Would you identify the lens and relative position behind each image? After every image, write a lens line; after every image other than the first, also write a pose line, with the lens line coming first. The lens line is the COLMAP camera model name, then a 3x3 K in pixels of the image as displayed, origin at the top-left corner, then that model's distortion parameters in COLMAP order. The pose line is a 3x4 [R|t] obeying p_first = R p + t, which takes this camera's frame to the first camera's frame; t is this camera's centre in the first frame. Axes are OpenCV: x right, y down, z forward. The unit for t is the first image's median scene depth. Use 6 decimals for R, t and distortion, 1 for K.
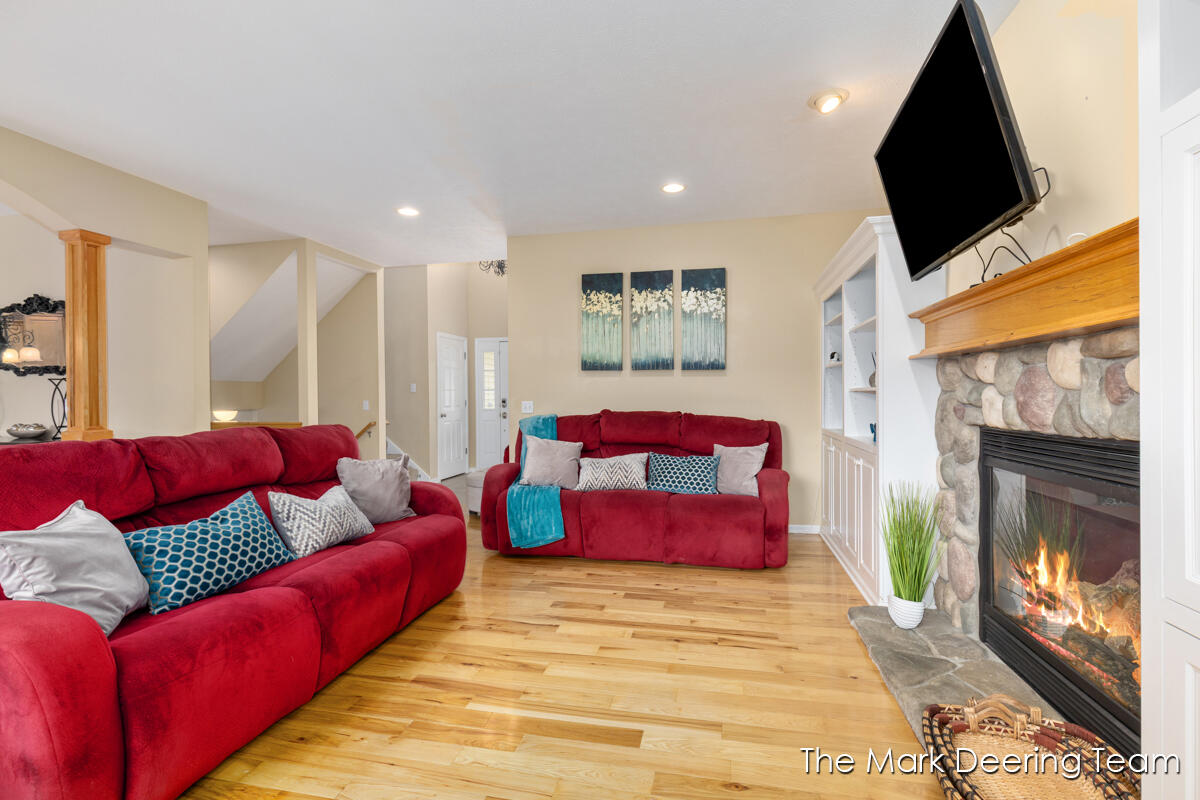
lens RADIAL K [[536.7, 0, 606.2], [0, 536.7, 399.5], [0, 0, 1]] dist [0.001474, 0.000556]
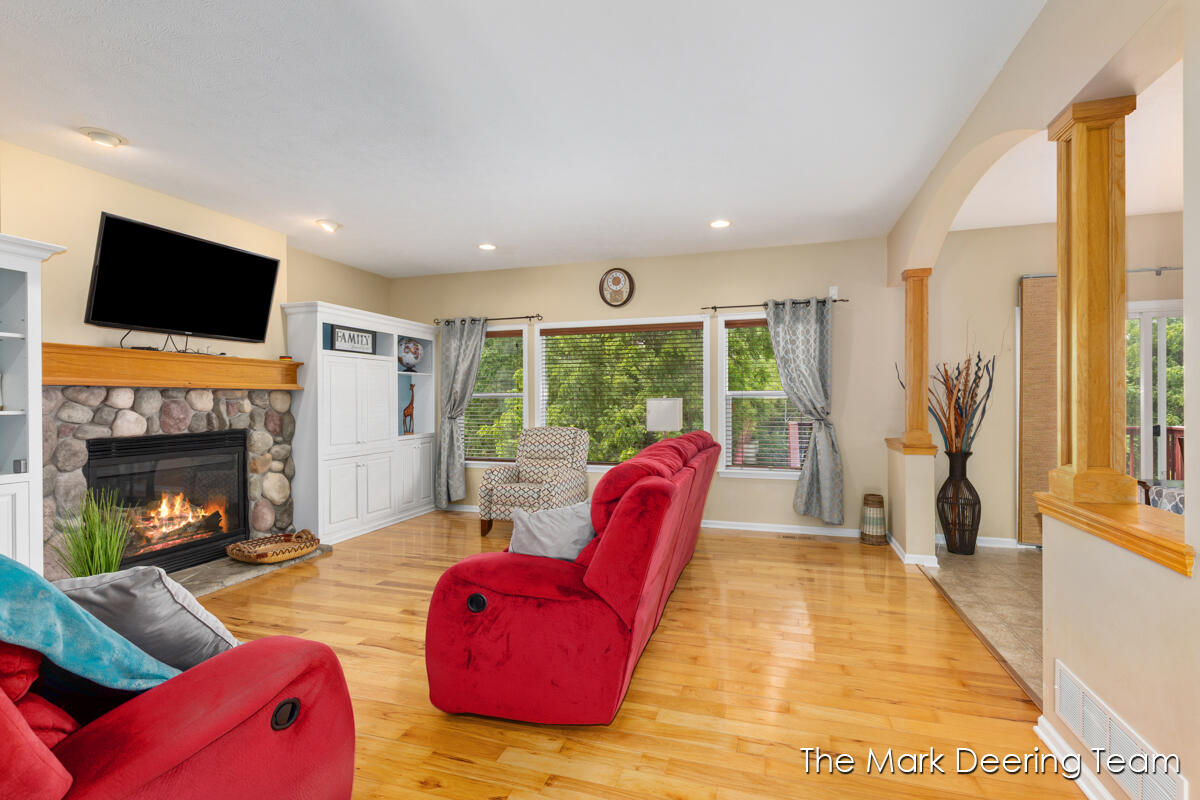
lens RADIAL K [[551.8, 0, 606.3], [0, 551.8, 400.8], [0, 0, 1]] dist [0.000029, -0.000507]
pose [[-0.995688, 0.017022, 0.091185, -0.680318], [0.017644, 0.999826, 0.006022, -0.032879], [-0.091067, 0.007605, -0.995816, 2.061108]]
